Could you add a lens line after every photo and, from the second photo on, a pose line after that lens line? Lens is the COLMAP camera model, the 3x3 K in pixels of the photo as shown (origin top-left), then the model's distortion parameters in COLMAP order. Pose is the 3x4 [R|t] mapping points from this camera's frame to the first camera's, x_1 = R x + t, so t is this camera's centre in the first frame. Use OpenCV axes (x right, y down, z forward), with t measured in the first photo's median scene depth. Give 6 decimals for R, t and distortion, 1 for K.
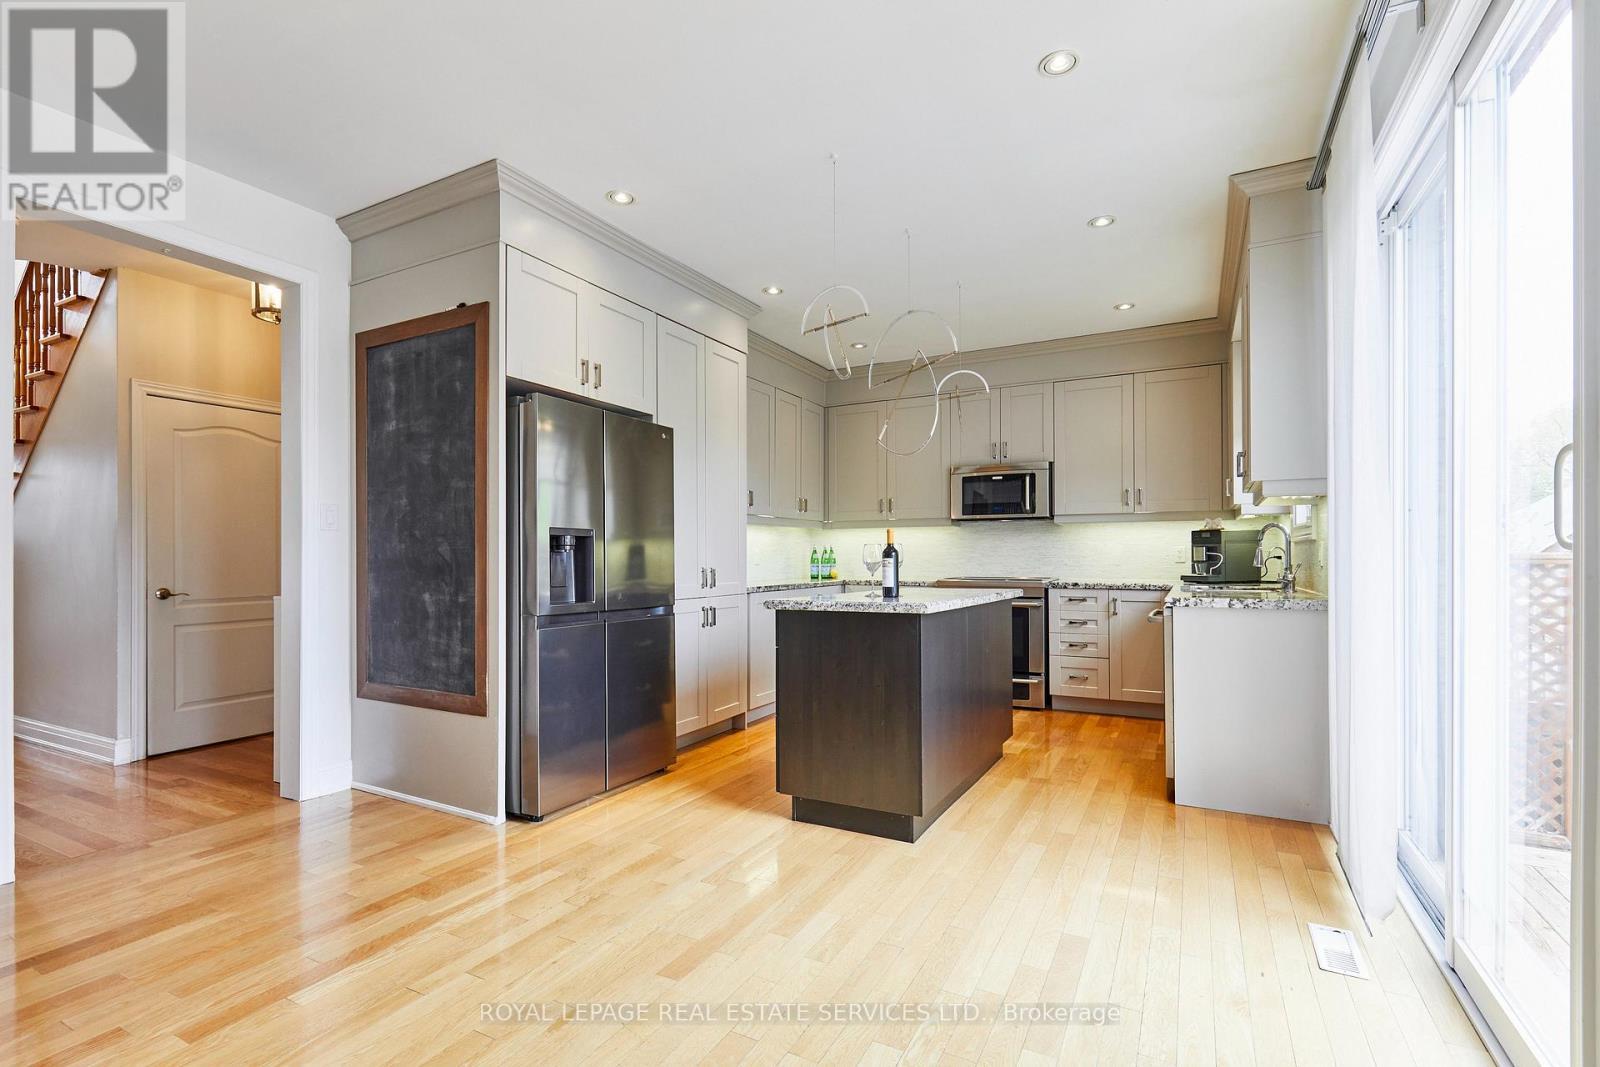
lens RADIAL K [[732.7, 0, 802.5], [0, 732.7, 564.1], [0, 0, 1]] dist [-0.000681, 0.000068]
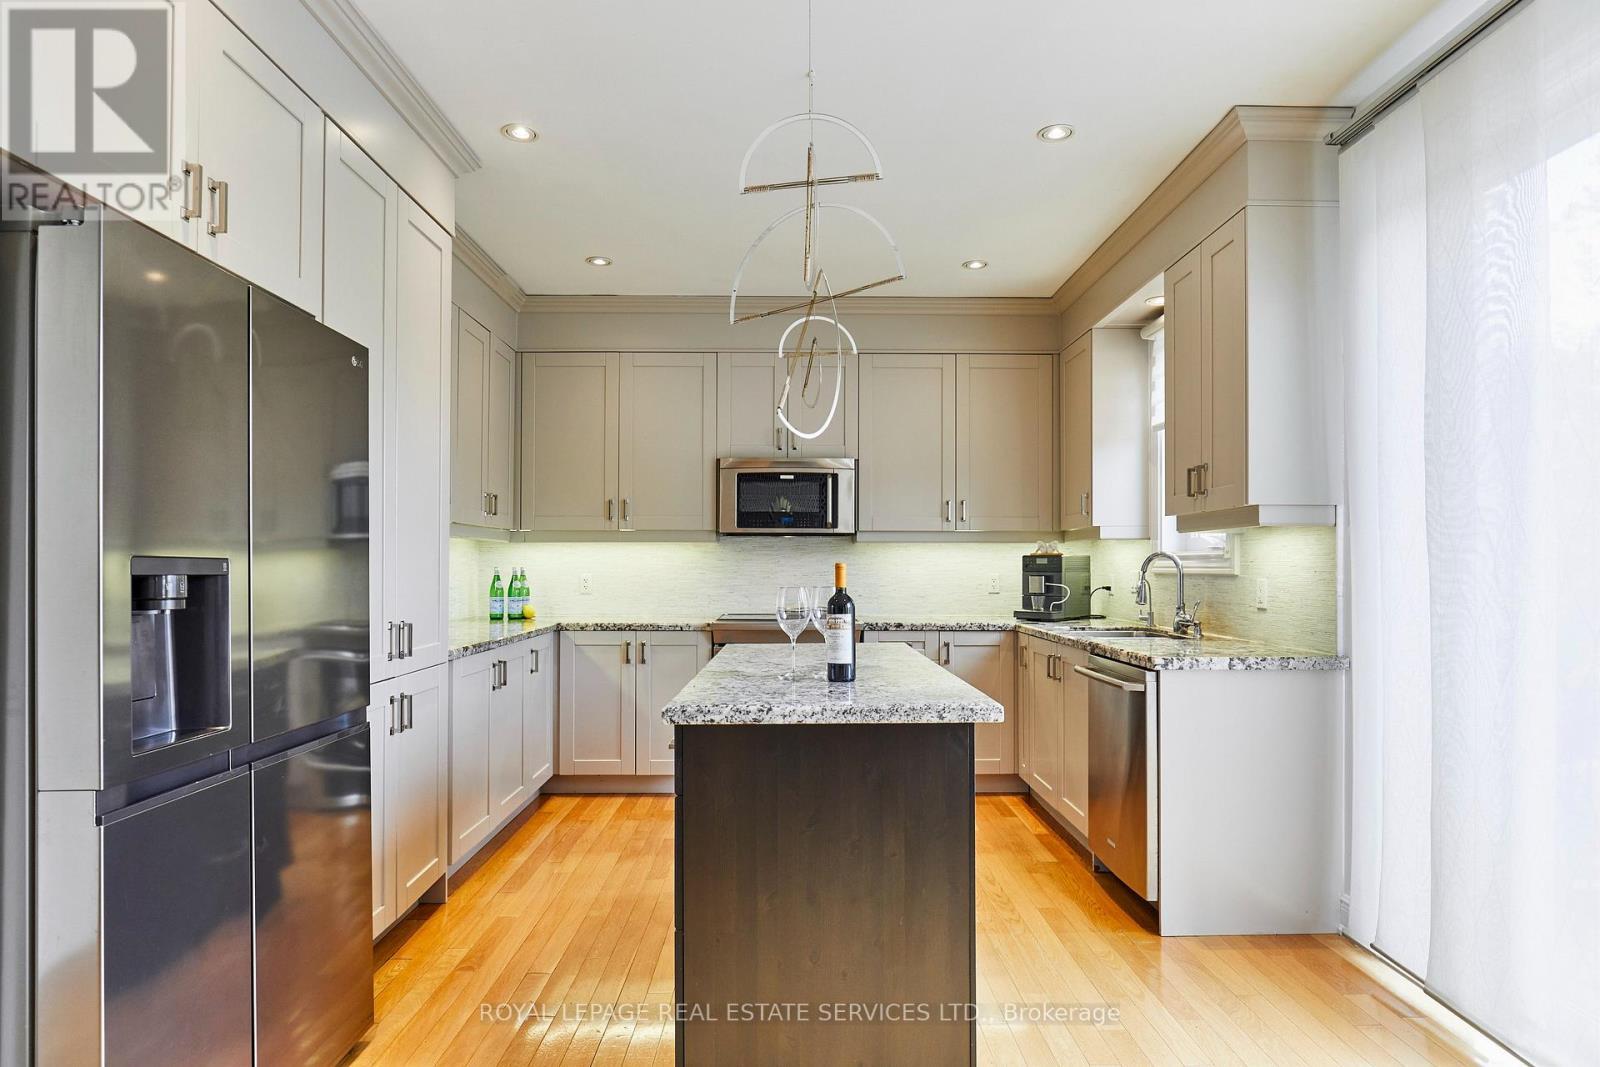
lens RADIAL K [[892.8, 0, 801.9], [0, 892.8, 567.7], [0, 0, 1]] dist [-0.017016, -0.001533]
pose [[0.875954, 0.003089, 0.482385, -0.160257], [0.000724, 0.999970, -0.007717, -0.024897], [-0.482394, 0.007109, 0.875925, 0.256087]]
